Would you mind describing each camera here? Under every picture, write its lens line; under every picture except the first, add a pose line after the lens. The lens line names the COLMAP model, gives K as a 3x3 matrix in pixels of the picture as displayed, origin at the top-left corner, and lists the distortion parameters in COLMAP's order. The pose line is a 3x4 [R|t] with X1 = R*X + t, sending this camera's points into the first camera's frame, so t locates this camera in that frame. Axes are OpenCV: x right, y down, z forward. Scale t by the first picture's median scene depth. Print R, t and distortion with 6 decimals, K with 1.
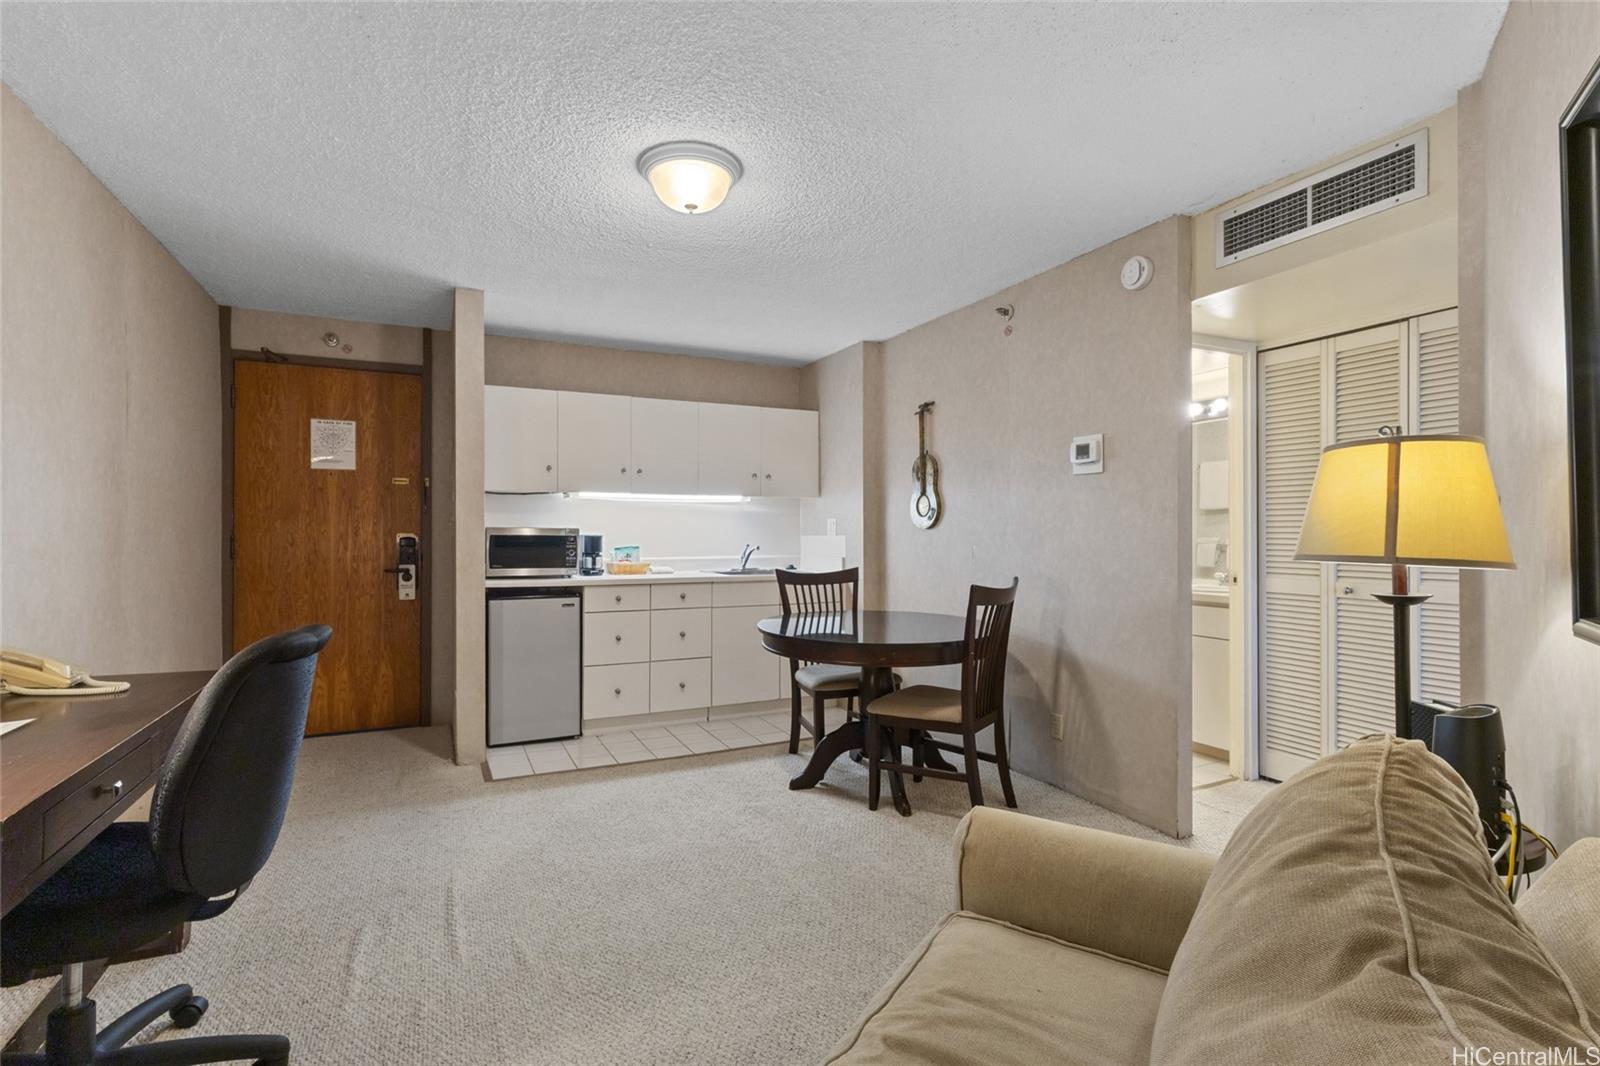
lens RADIAL K [[730.2, 0, 800.5], [0, 730.2, 541.3], [0, 0, 1]] dist [-0.001470, 0.000044]
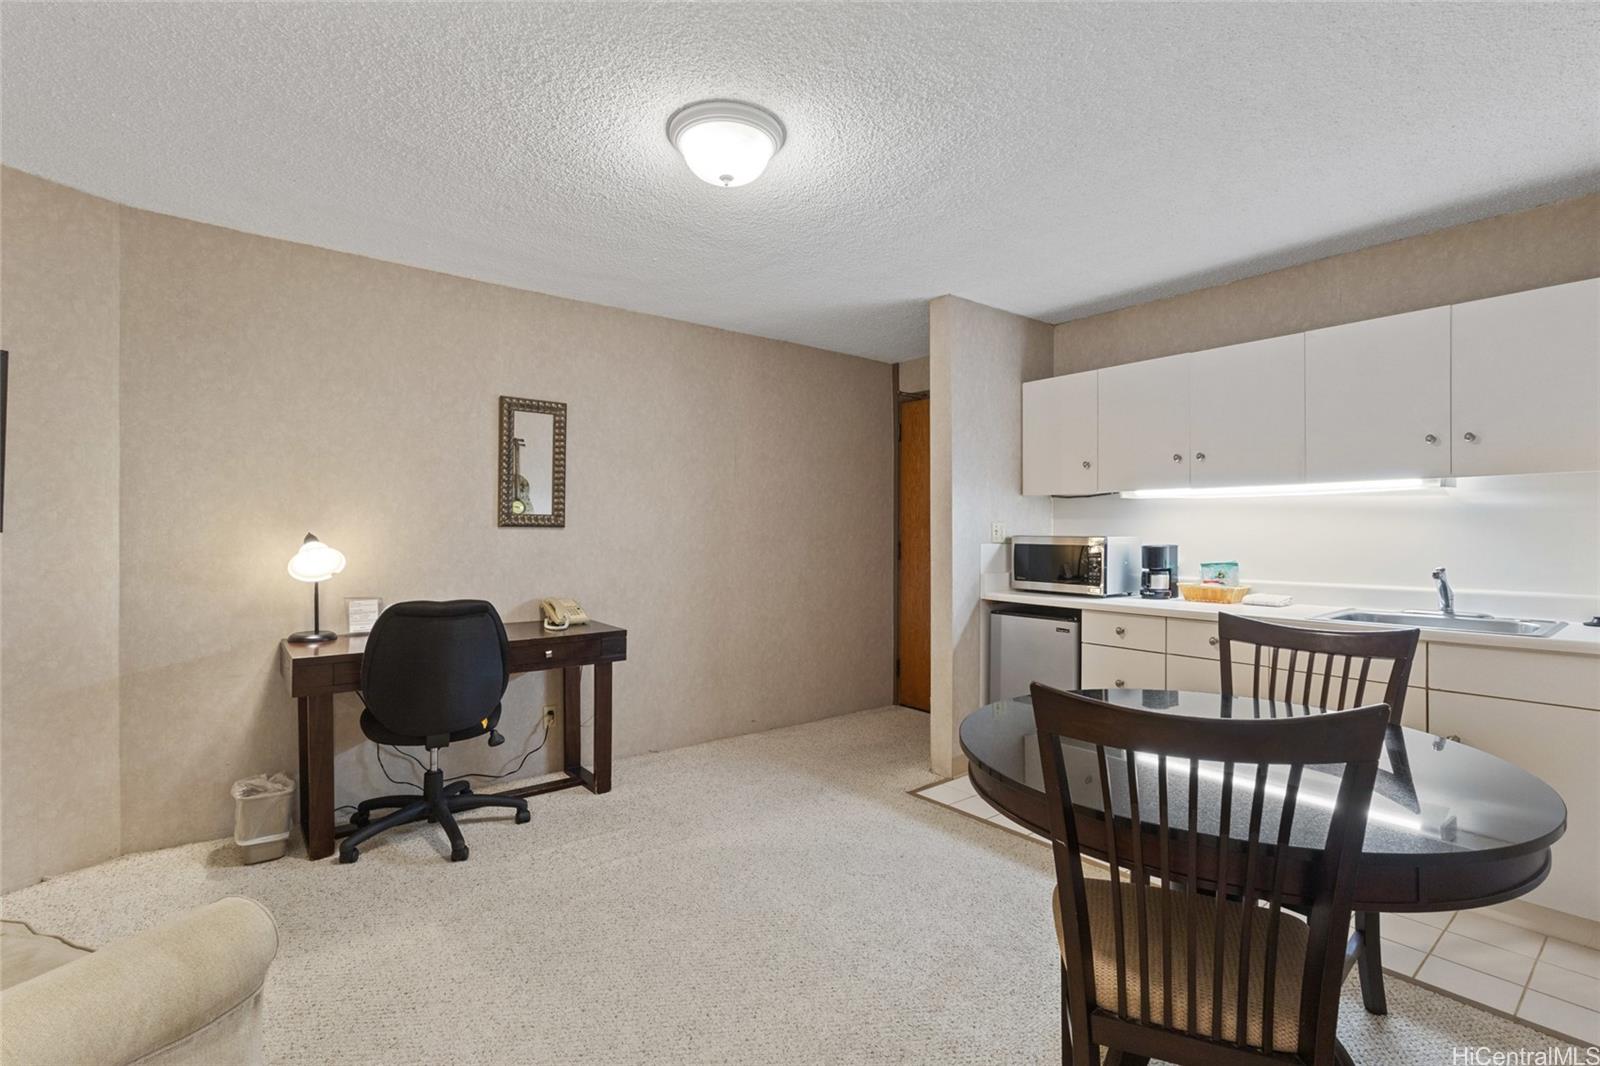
lens RADIAL K [[743.9, 0, 791.6], [0, 743.9, 533.2], [0, 0, 1]] dist [0.000137, 0.000026]
pose [[0.219085, 0.000859, -0.975705, 0.423194], [-0.013294, 0.999909, -0.002104, -0.015843], [0.975615, 0.013432, 0.219076, 0.500410]]
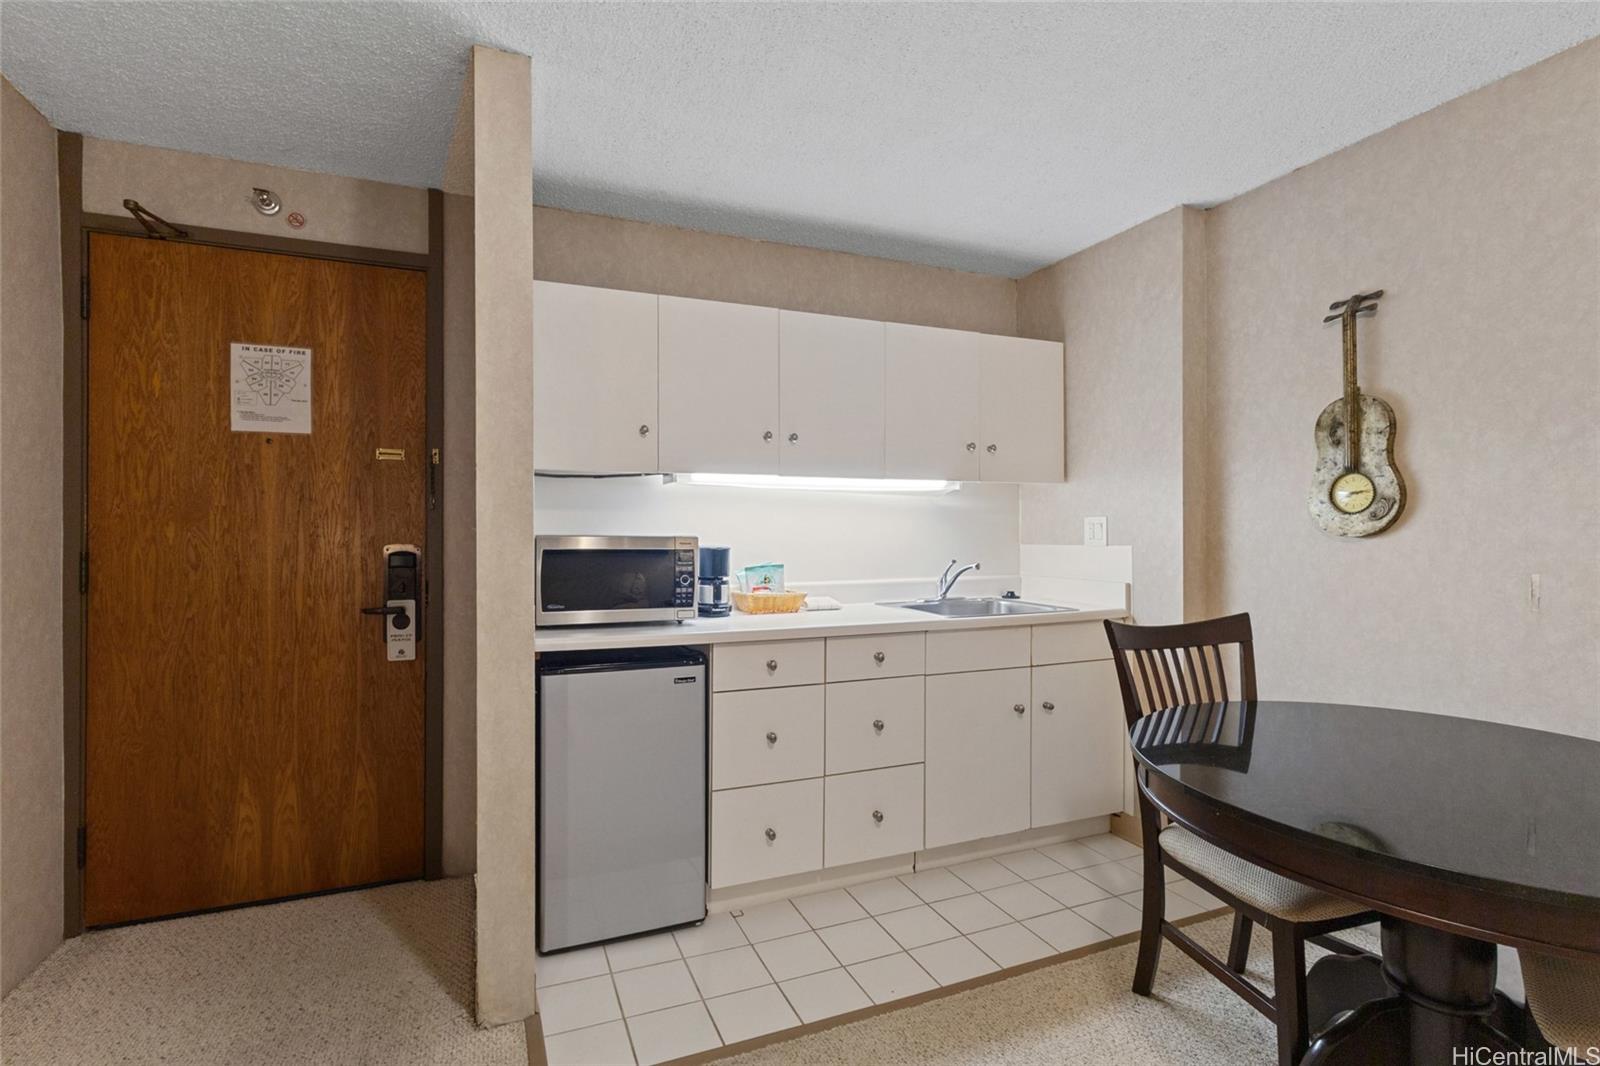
lens RADIAL K [[741.8, 0, 800.8], [0, 741.8, 537.2], [0, 0, 1]] dist [0.001059, 0.000645]
pose [[0.998212, -0.001146, -0.059768, -0.194613], [0.000966, 0.999995, -0.003045, -0.015533], [0.059771, 0.002982, 0.998208, 0.446118]]
